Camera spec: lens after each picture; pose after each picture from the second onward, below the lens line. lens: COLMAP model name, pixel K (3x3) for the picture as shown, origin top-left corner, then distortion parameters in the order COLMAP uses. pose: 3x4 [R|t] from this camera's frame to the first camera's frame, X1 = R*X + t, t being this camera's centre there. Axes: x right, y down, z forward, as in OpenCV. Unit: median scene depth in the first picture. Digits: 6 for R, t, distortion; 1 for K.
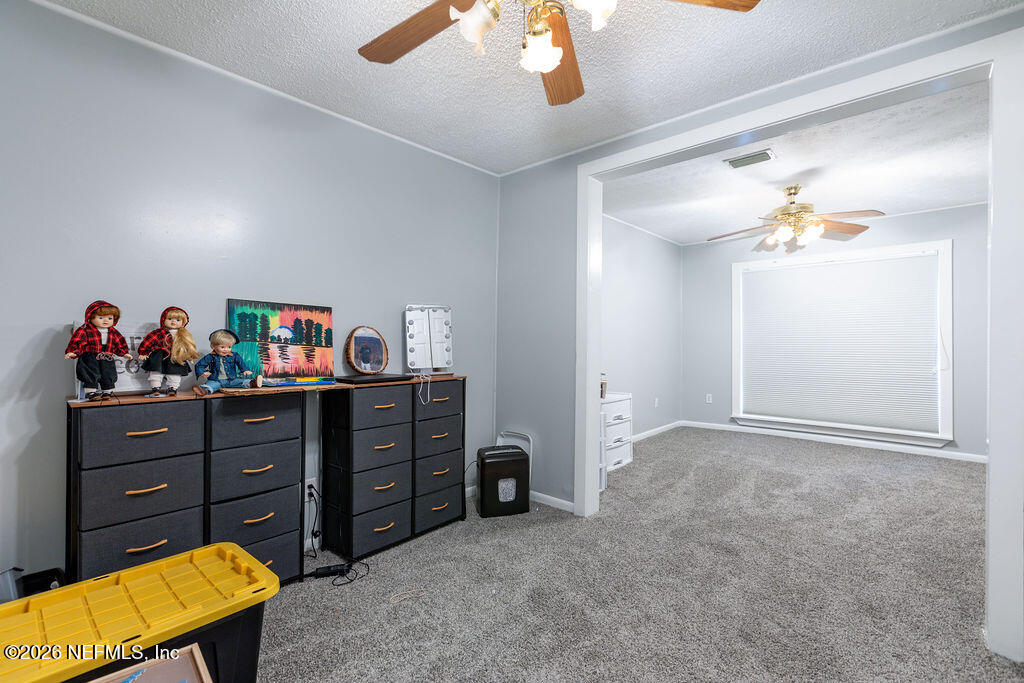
lens RADIAL K [[463.5, 0, 509.1], [0, 463.5, 338.5], [0, 0, 1]] dist [0.003150, -0.000028]
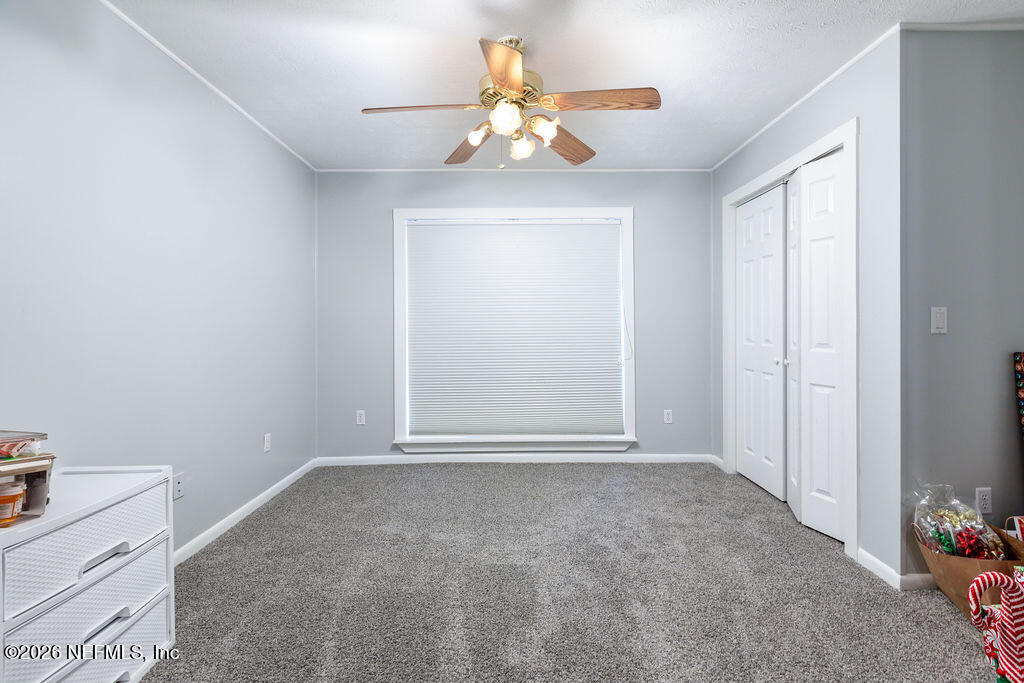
lens RADIAL K [[463.5, 0, 508.7], [0, 463.5, 330.8], [0, 0, 1]] dist [0.003150, -0.000028]
pose [[0.744628, -0.006908, 0.667444, 0.205613], [-0.001203, 0.999931, 0.011692, 0.005311], [-0.667479, -0.009509, 0.744568, 0.507358]]
